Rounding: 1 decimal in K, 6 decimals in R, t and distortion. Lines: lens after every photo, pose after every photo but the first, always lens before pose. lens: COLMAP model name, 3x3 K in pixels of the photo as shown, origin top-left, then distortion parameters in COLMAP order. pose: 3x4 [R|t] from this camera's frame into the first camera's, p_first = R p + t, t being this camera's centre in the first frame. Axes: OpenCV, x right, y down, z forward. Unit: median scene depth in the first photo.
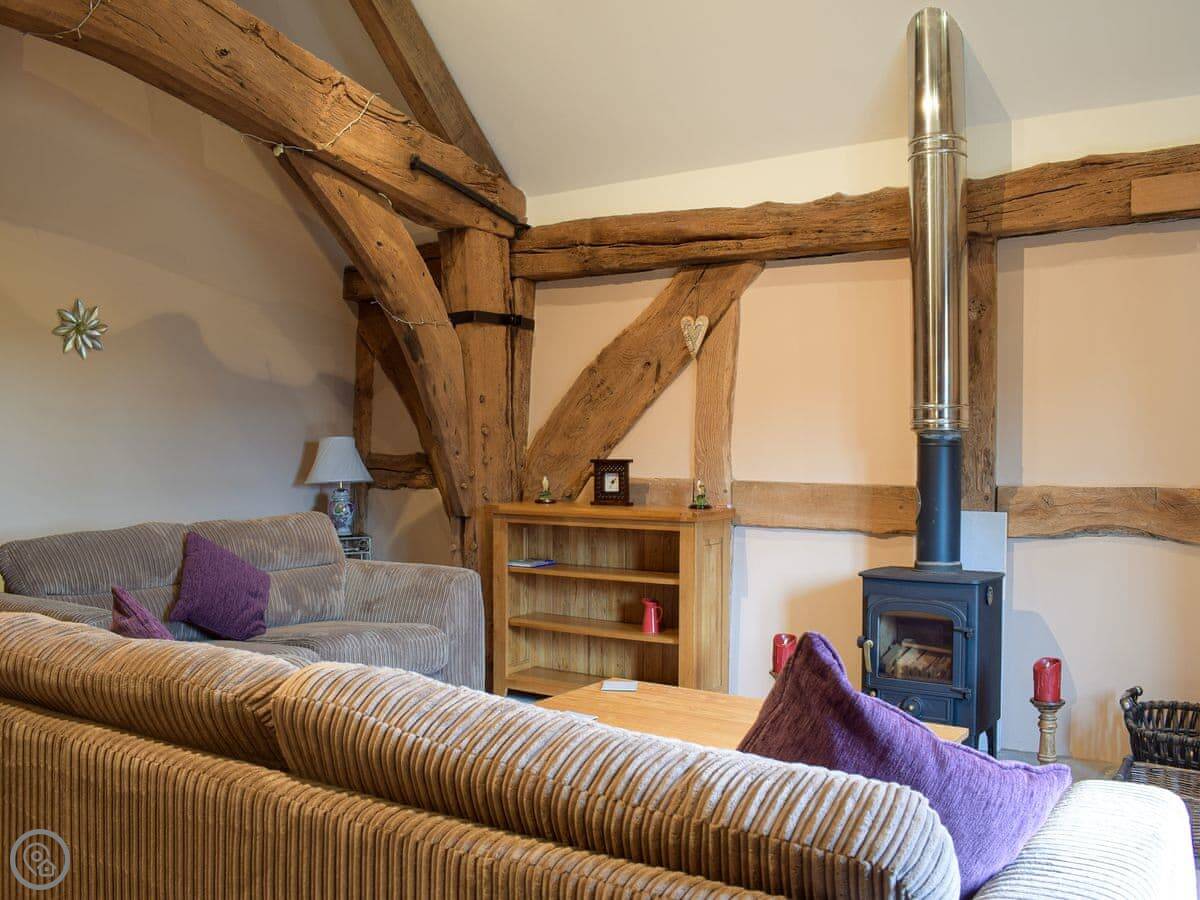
lens RADIAL K [[1077.7, 0, 580.3], [0, 1077.7, 463.2], [0, 0, 1]] dist [-0.096578, 0.014220]
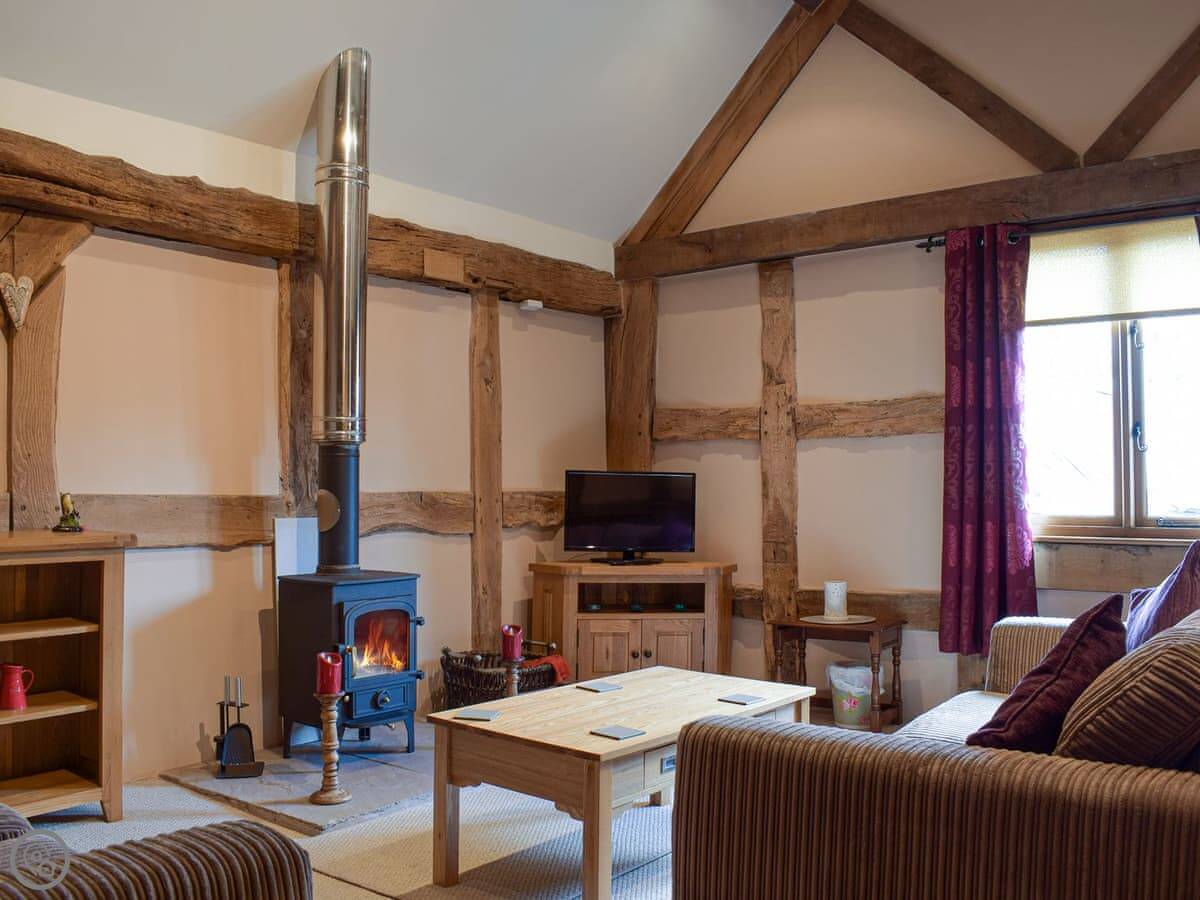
lens RADIAL K [[1077.7, 0, 580.3], [0, 1077.7, 463.2], [0, 0, 1]] dist [-0.096578, 0.014220]
pose [[0.083476, 0.011134, 0.996448, -0.651074], [0.004837, 0.999921, -0.011578, 0.004197], [-0.996498, 0.005786, 0.083415, 0.616368]]
